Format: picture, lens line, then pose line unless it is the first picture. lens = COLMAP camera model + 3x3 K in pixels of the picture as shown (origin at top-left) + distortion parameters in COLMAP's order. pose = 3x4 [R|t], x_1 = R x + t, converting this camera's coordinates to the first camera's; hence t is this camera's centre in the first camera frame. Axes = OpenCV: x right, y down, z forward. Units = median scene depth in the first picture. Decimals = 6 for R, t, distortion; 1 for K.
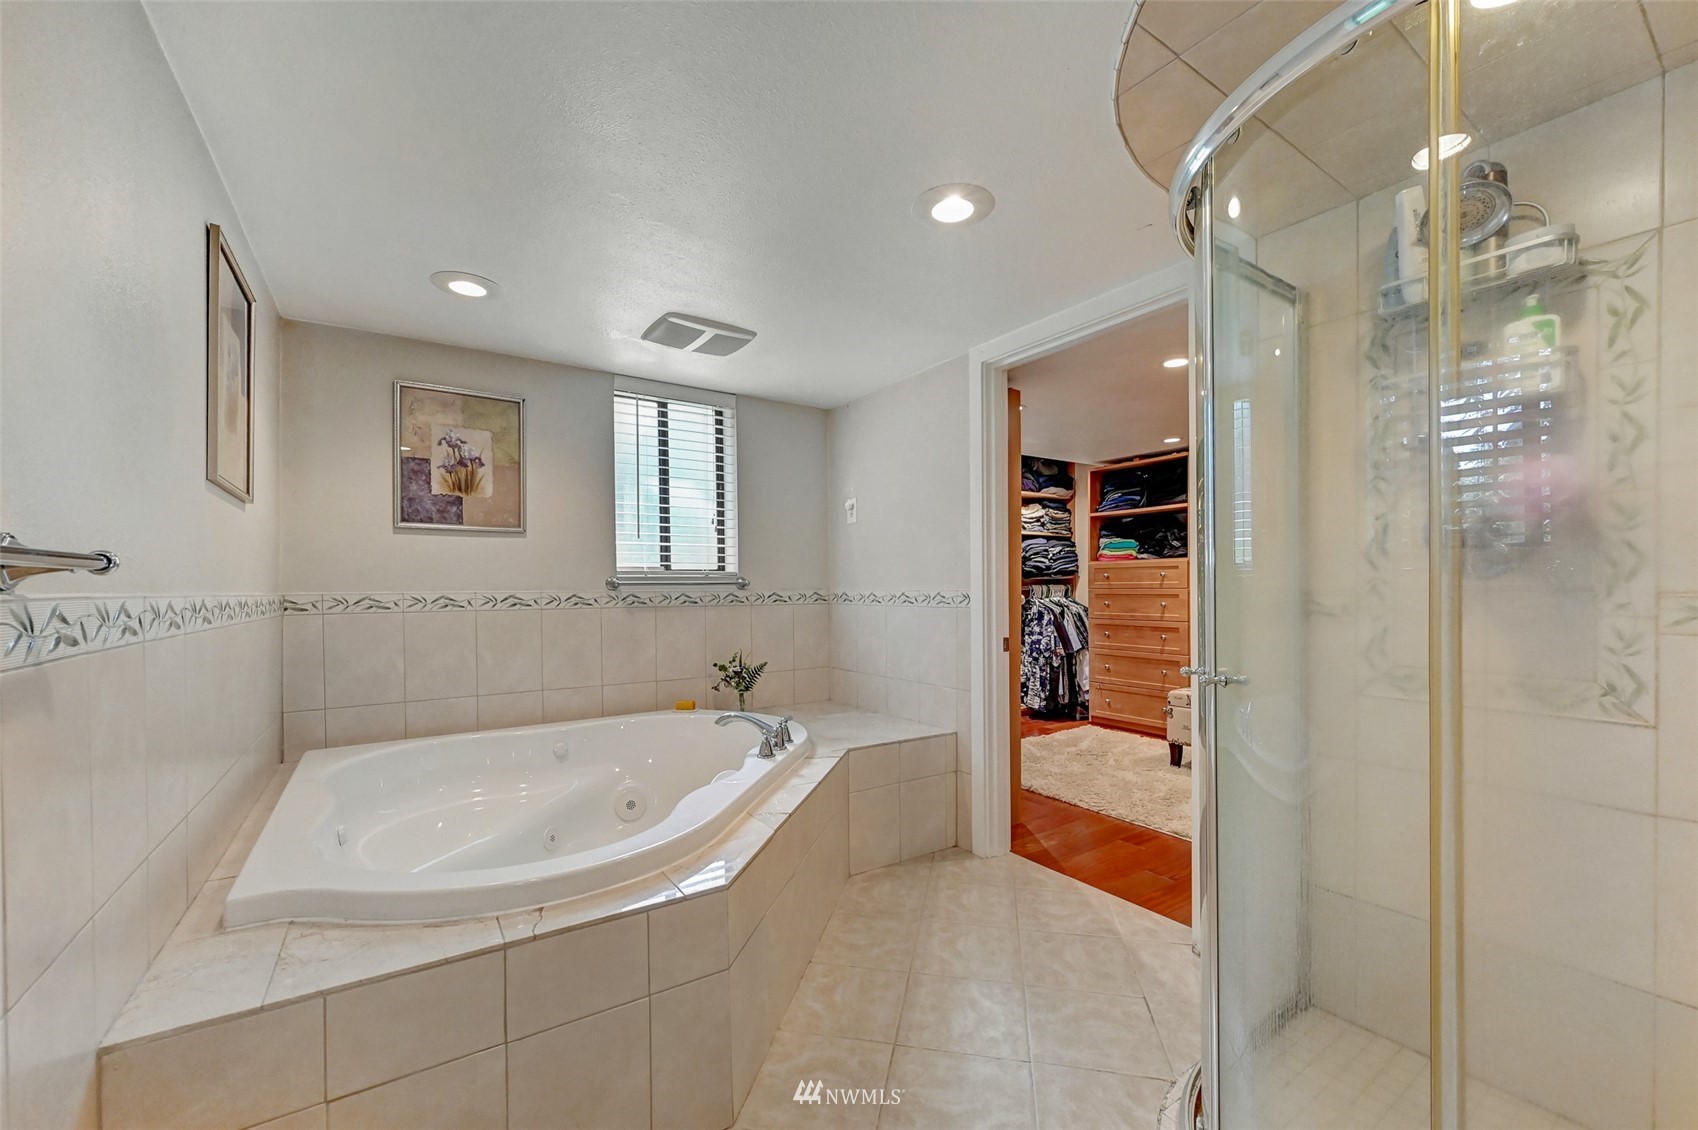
lens RADIAL K [[678.5, 0, 852.8], [0, 678.5, 587.0], [0, 0, 1]] dist [-0.000349, -0.000022]
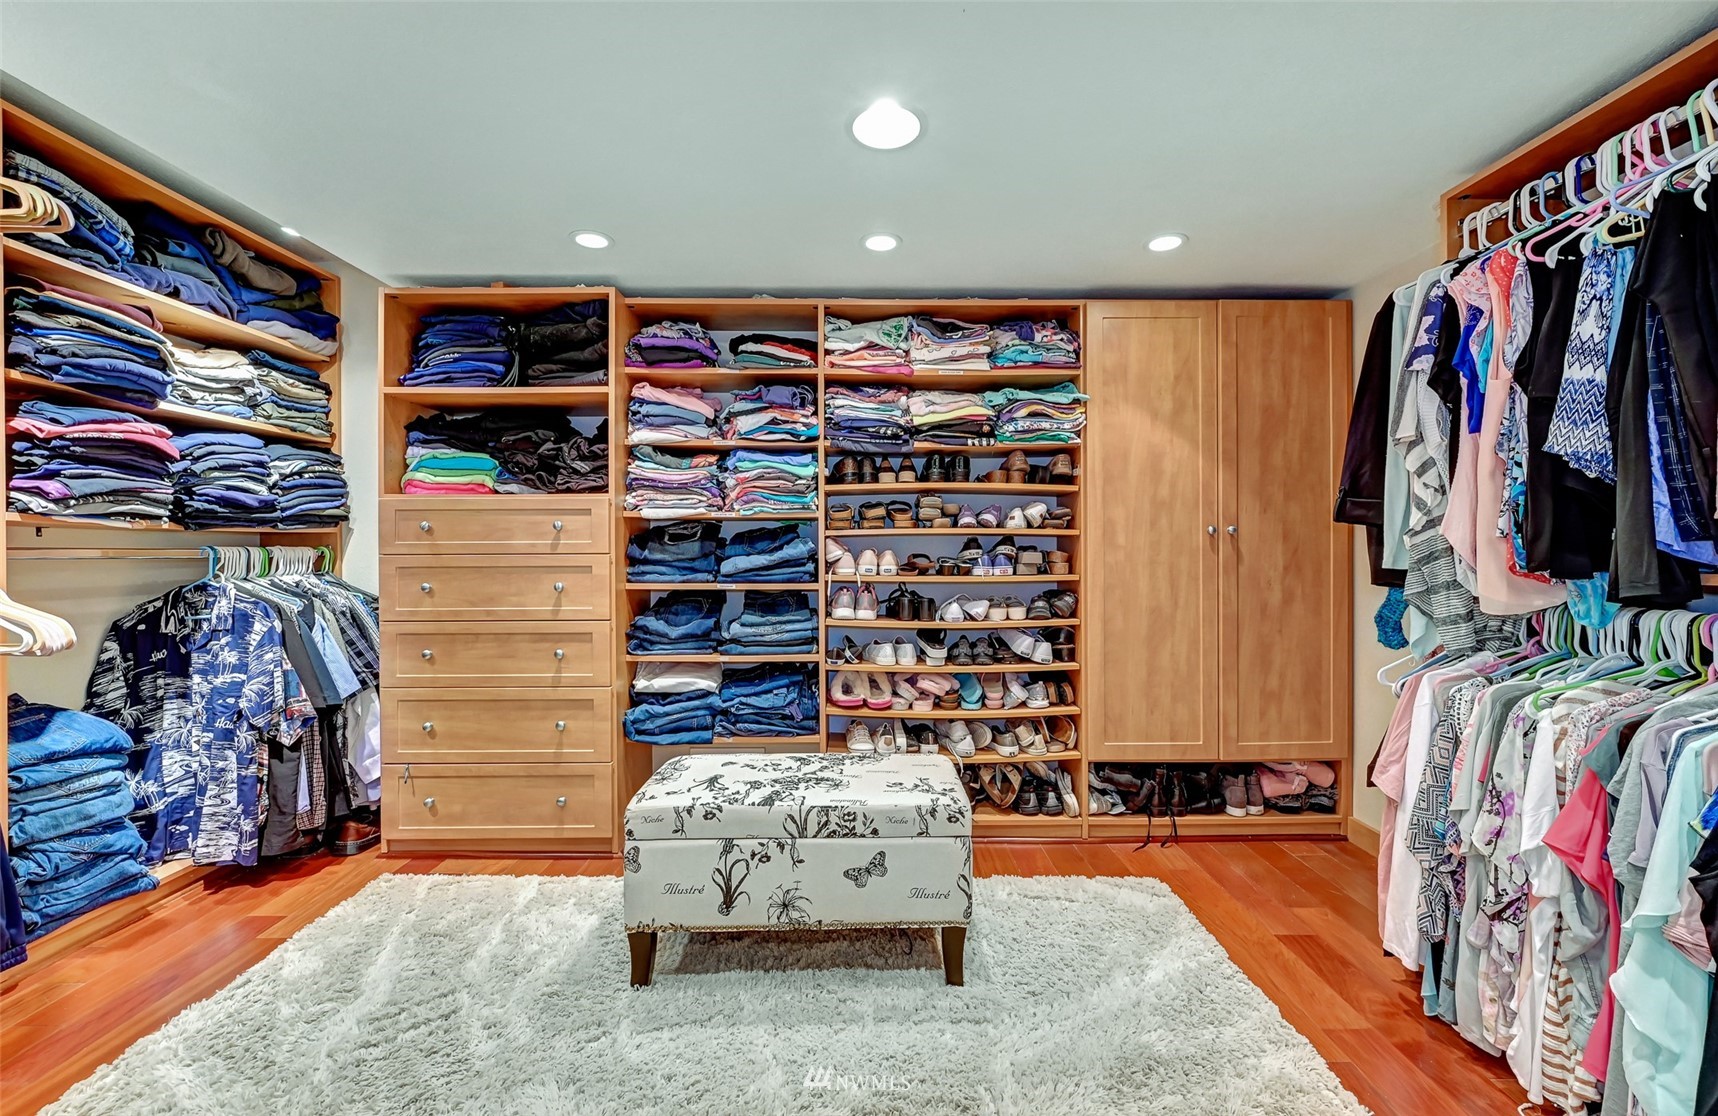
lens RADIAL K [[688.6, 0, 859.6], [0, 688.6, 551.9], [0, 0, 1]] dist [-0.002064, -0.000073]
pose [[0.559032, 0.000740, 0.829145, 0.146378], [-0.000018, 1.000000, -0.000880, 0.000778], [-0.829146, 0.000477, 0.559032, 0.477190]]
